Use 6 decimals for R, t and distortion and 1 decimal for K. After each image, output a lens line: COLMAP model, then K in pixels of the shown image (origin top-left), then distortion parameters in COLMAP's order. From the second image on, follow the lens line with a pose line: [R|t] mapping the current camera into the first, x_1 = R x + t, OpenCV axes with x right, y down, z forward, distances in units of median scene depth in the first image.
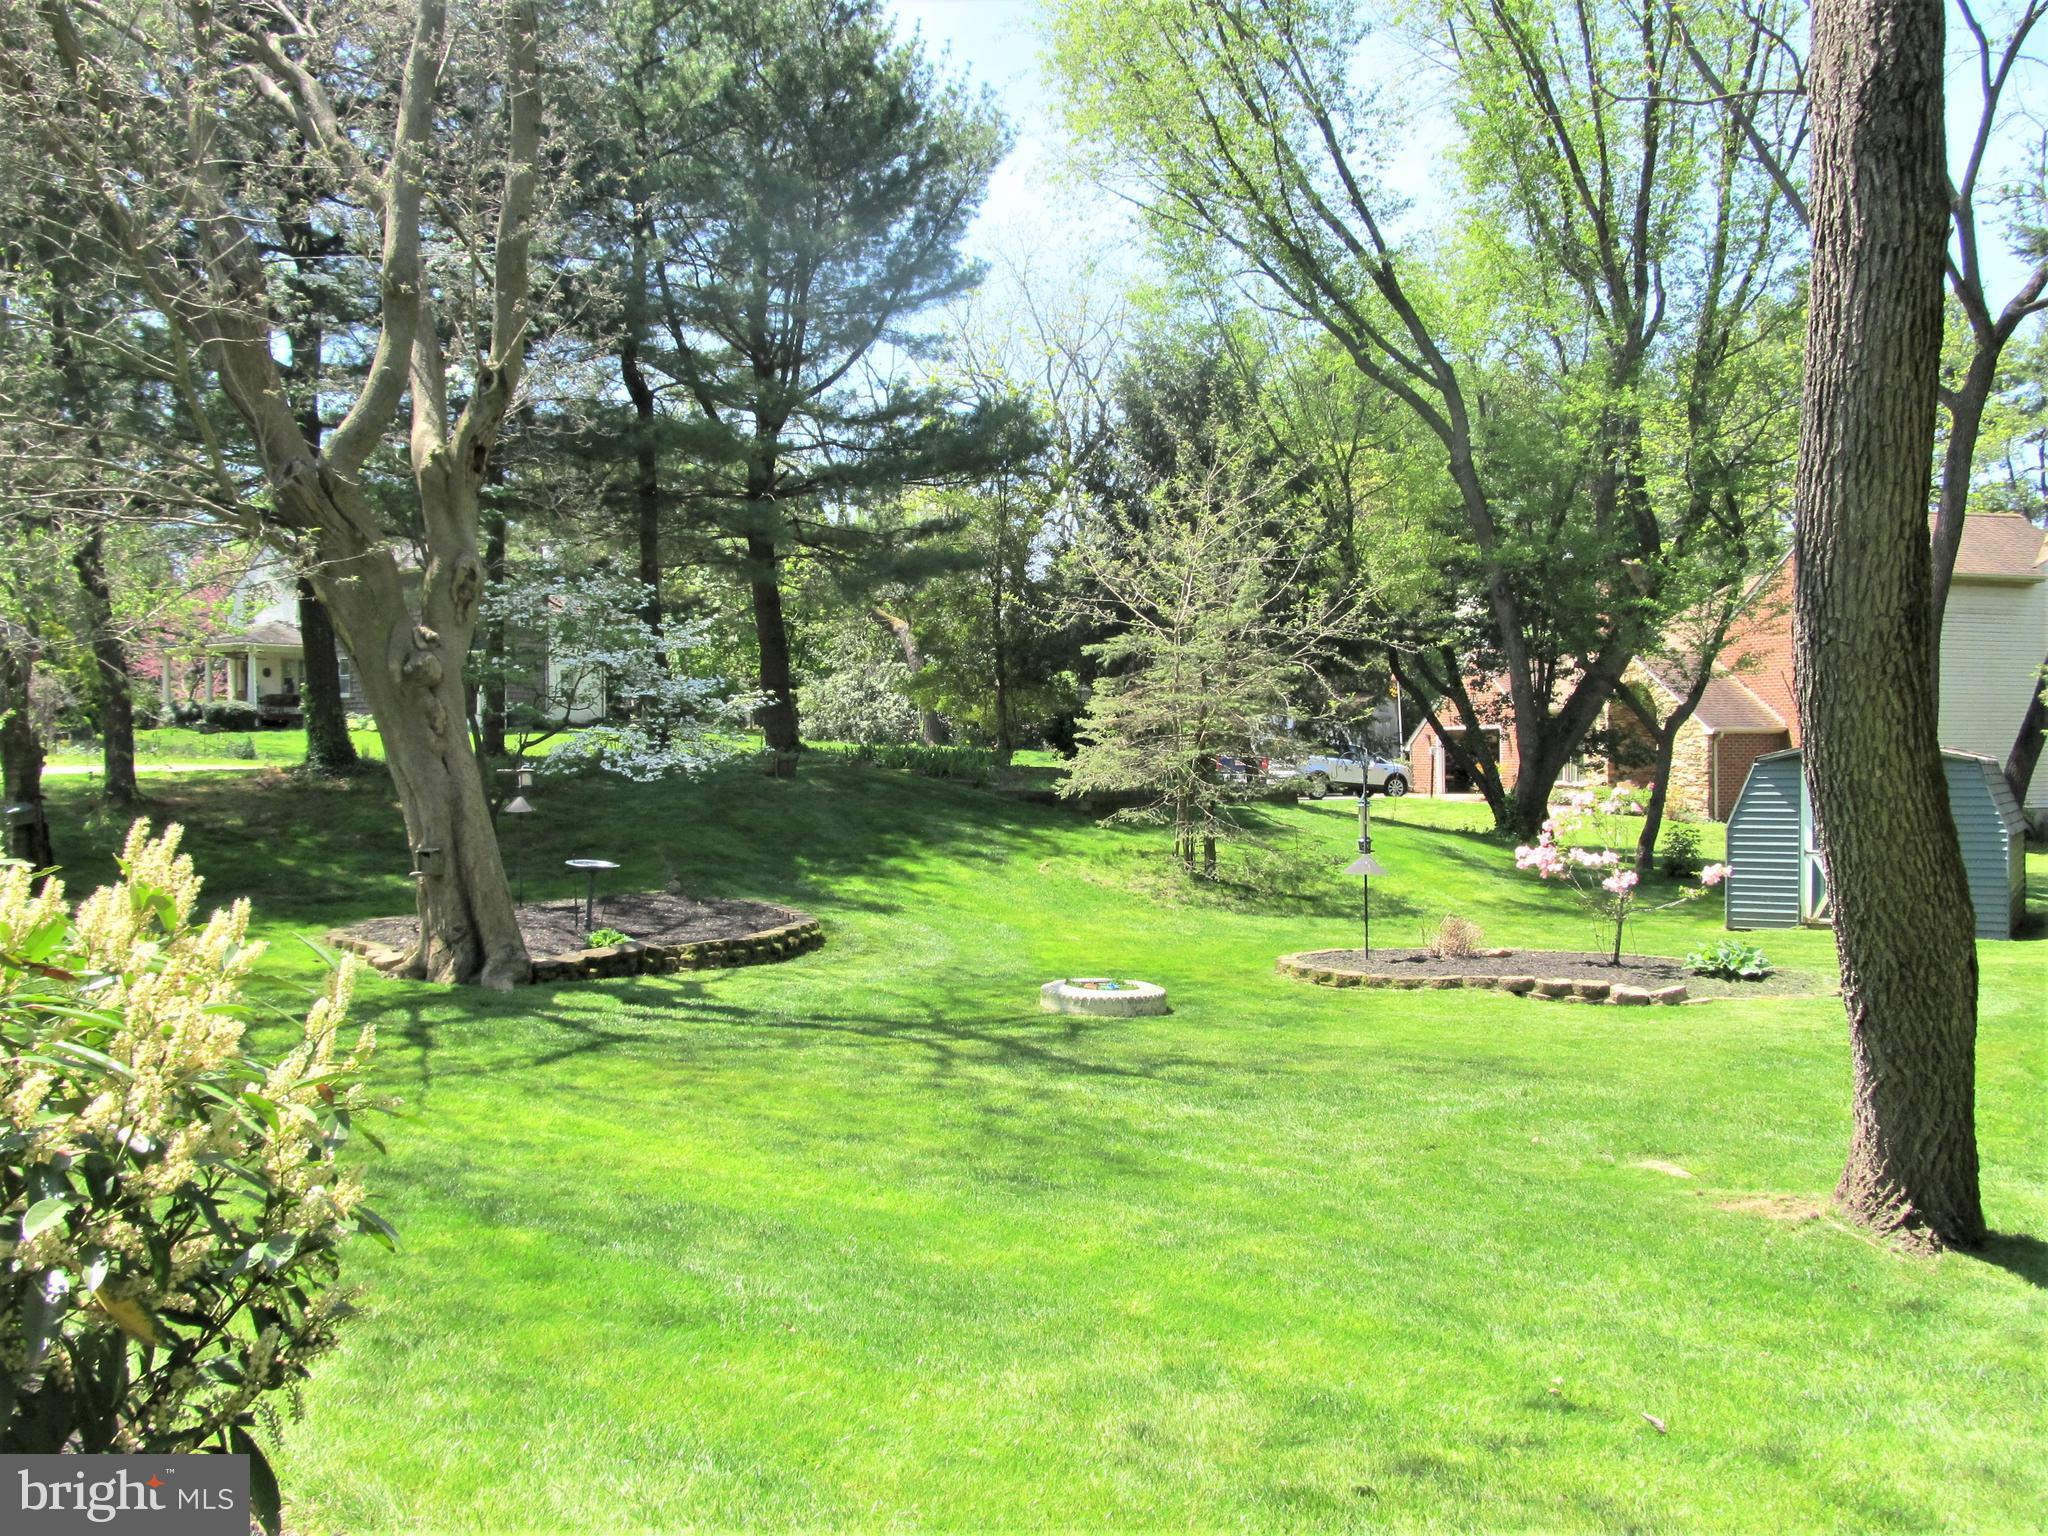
lens RADIAL K [[1706.7, 0, 1063.1], [0, 1706.7, 775.7], [0, 0, 1]] dist [-0.058178, 0.007917]
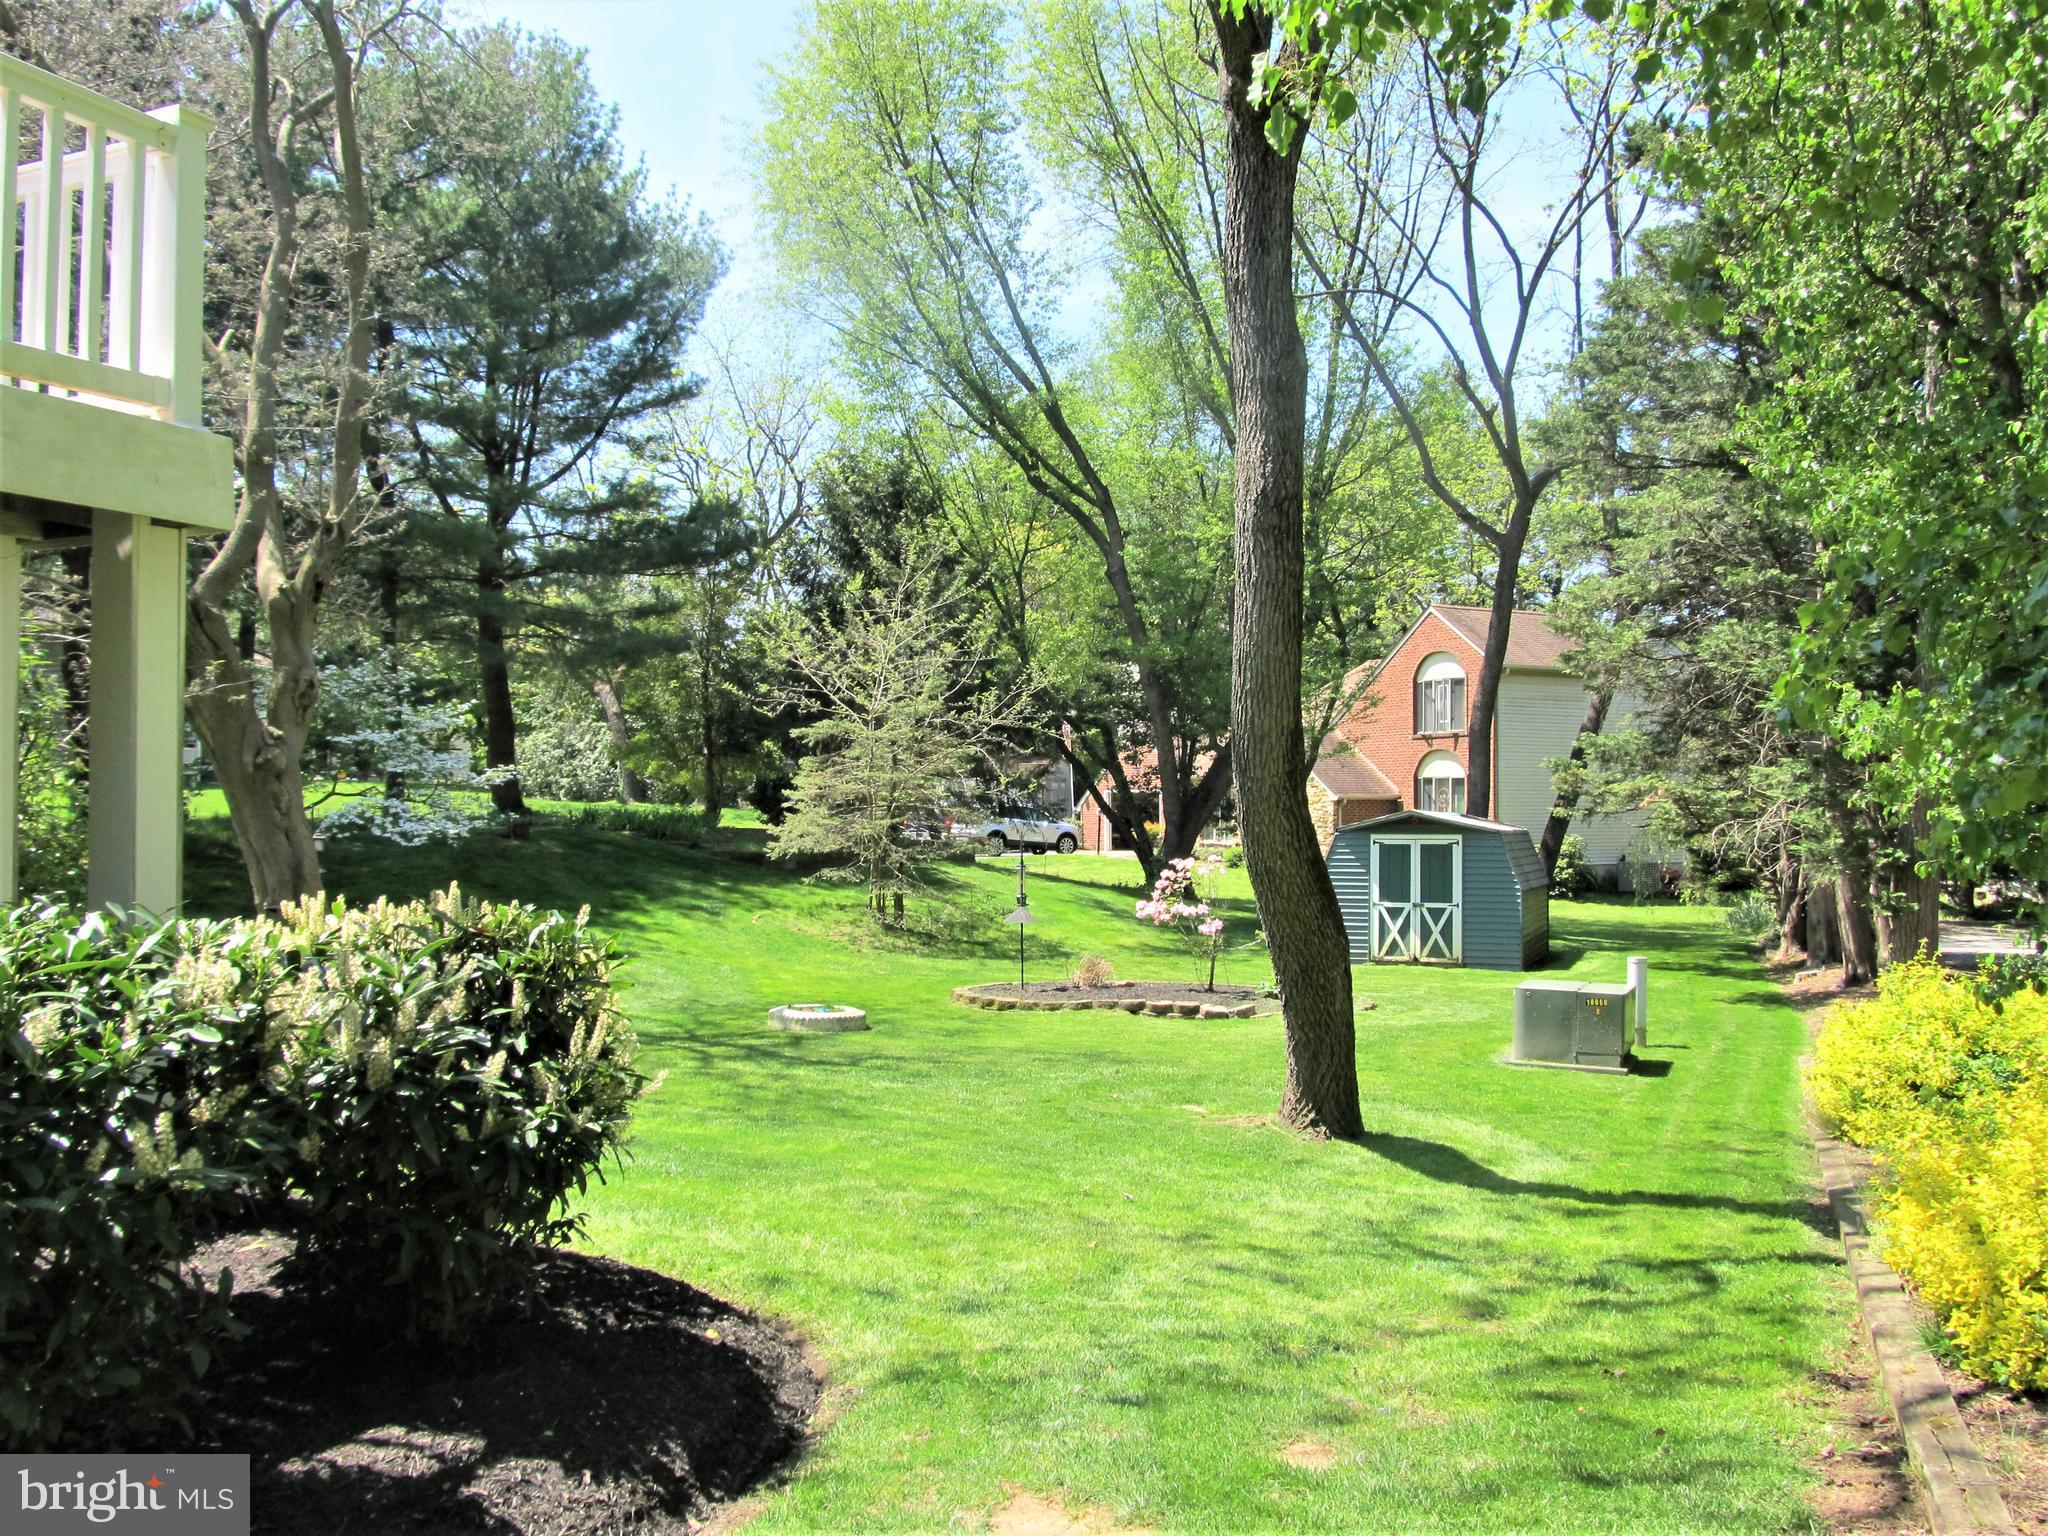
lens RADIAL K [[1706.7, 0, 1063.1], [0, 1706.7, 775.7], [0, 0, 1]] dist [-0.058178, 0.007917]
pose [[0.983247, 0.009276, 0.182041, -0.016542], [-0.003785, 0.999528, -0.030490, -0.008710], [-0.182238, 0.029290, 0.982818, -0.173176]]
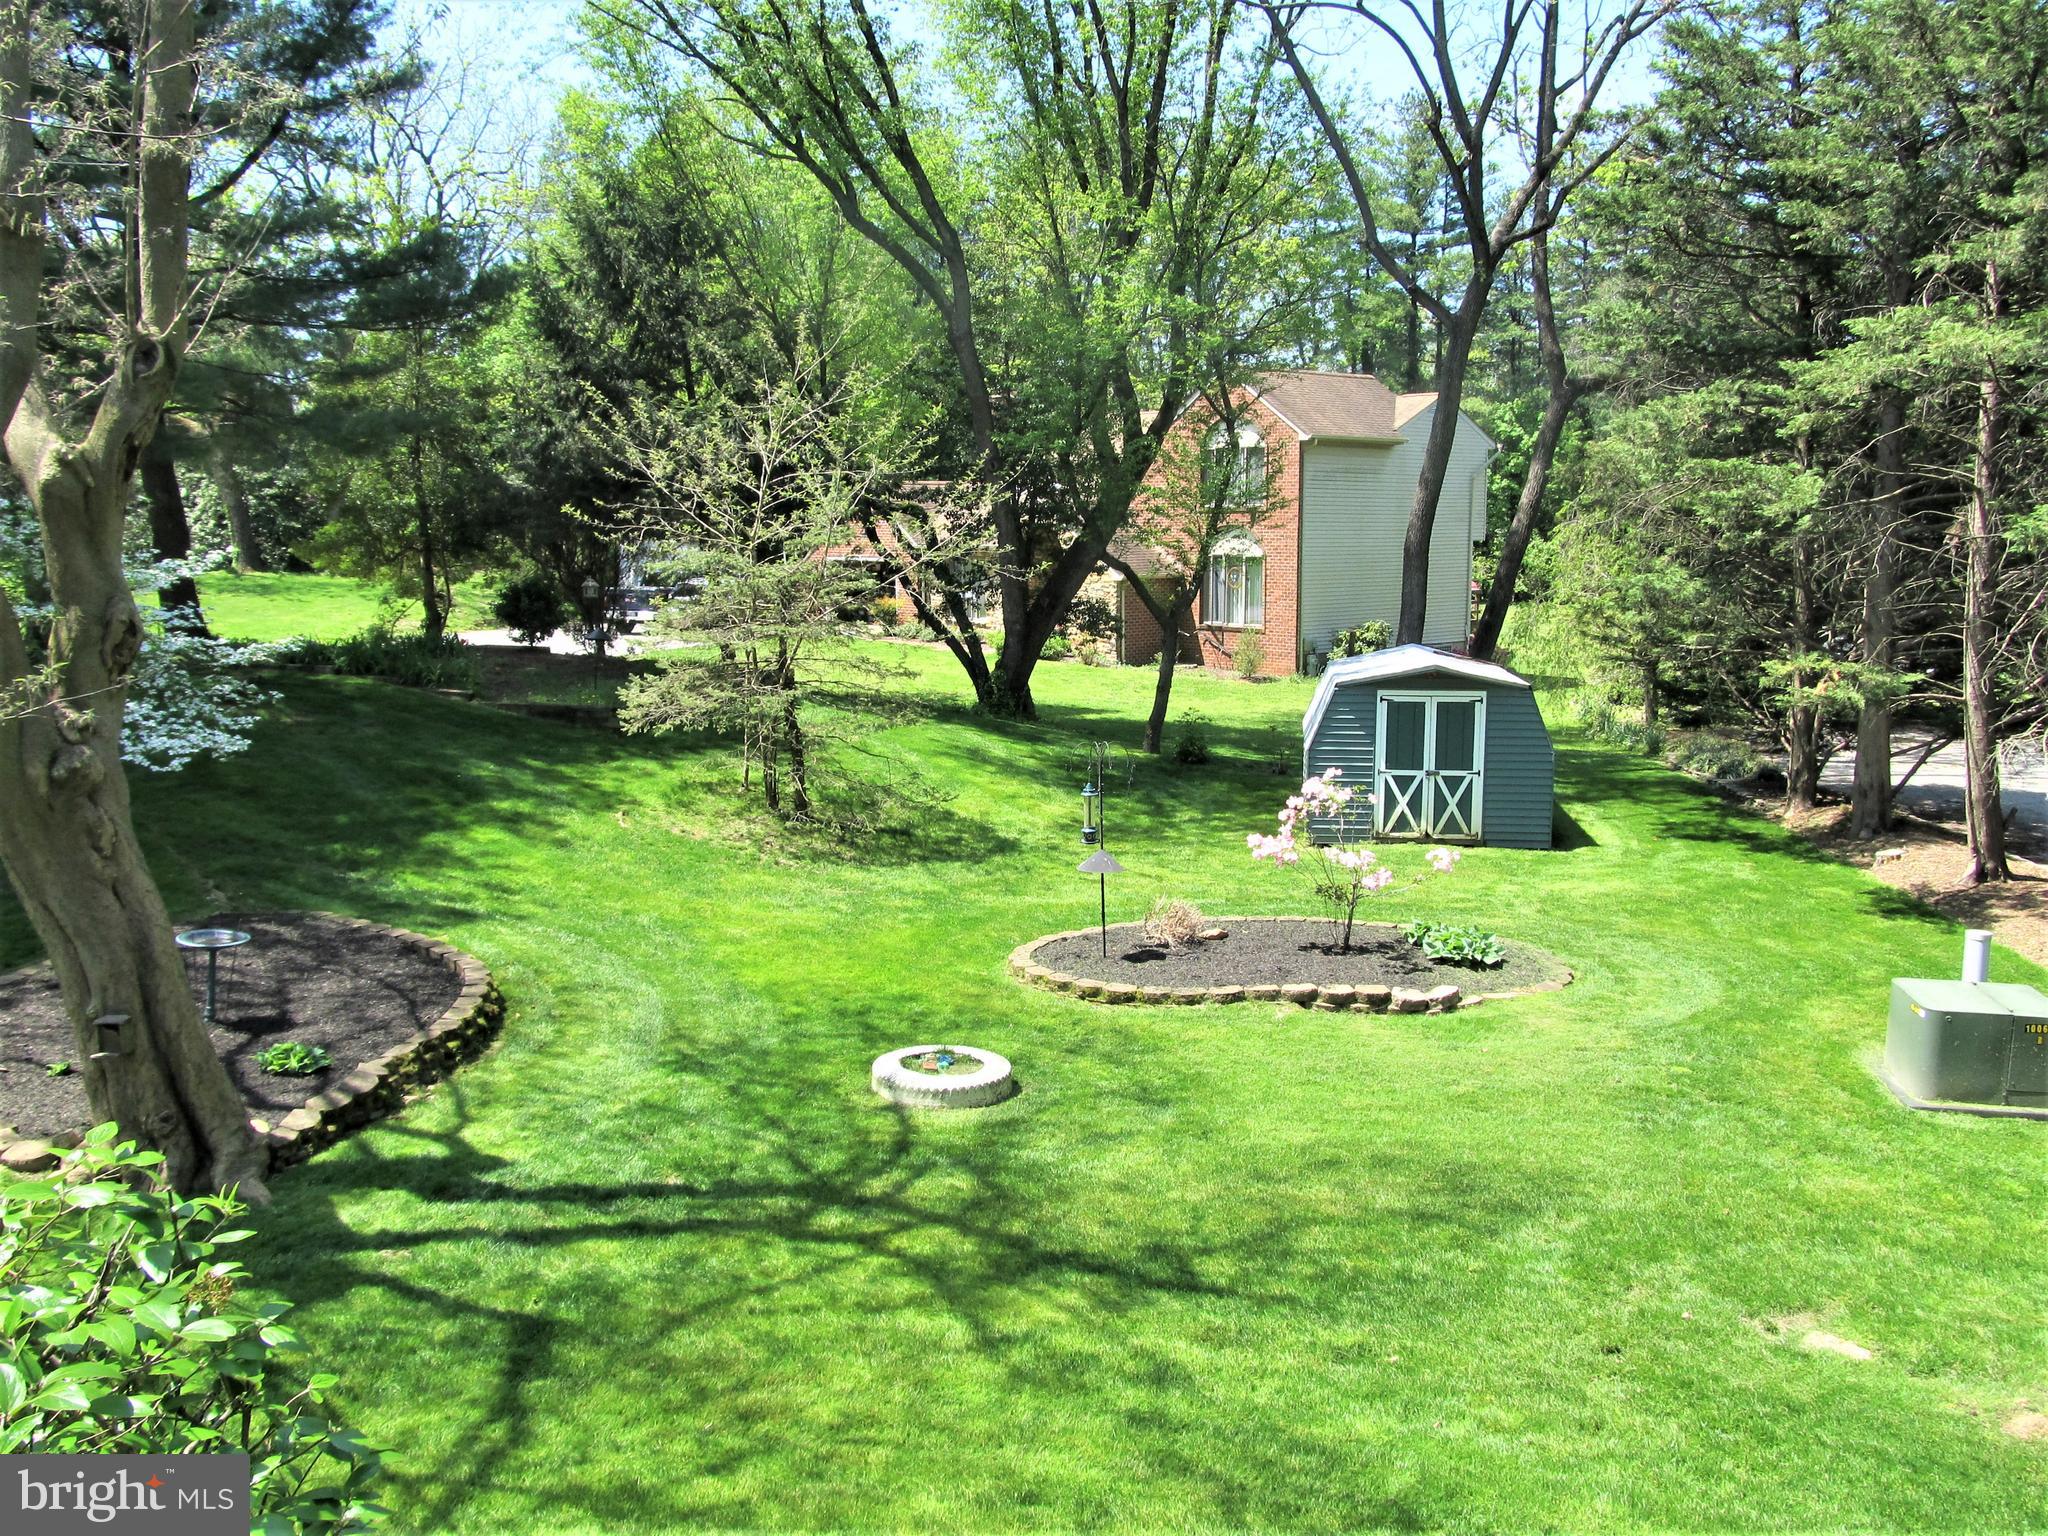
lens RADIAL K [[1679.3, 0, 1043.5], [0, 1679.3, 766.7], [0, 0, 1]] dist [-0.046601, 0.004281]
pose [[0.909529, -0.056644, 0.411764, -0.157437], [0.000614, 0.990852, 0.134949, -0.083932], [-0.415641, -0.122488, 0.901243, 0.110993]]
